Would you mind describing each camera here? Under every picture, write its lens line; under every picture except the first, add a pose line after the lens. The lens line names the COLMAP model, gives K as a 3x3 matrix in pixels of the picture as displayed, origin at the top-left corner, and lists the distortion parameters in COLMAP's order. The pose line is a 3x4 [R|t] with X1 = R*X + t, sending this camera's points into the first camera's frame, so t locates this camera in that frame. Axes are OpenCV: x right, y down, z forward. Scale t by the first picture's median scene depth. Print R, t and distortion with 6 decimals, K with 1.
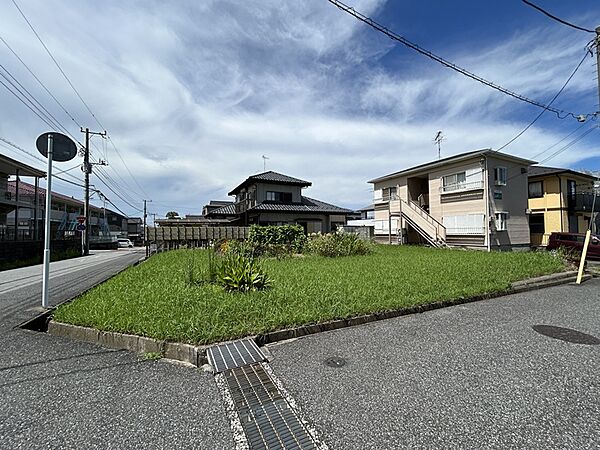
lens RADIAL K [[242.2, 0, 300.3], [0, 242.2, 230.7], [0, 0, 1]] dist [0.000918, 0.000468]
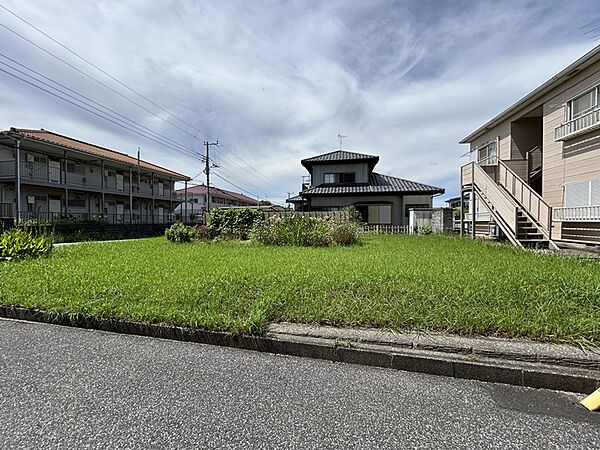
lens RADIAL K [[240.3, 0, 301.0], [0, 240.3, 251.8], [0, 0, 1]] dist [0.001687, 0.000138]
pose [[0.797393, 0.080282, -0.598096, 0.342513], [0.000606, 0.991004, 0.133829, 0.009641], [0.603460, -0.107077, 0.790171, 0.180305]]
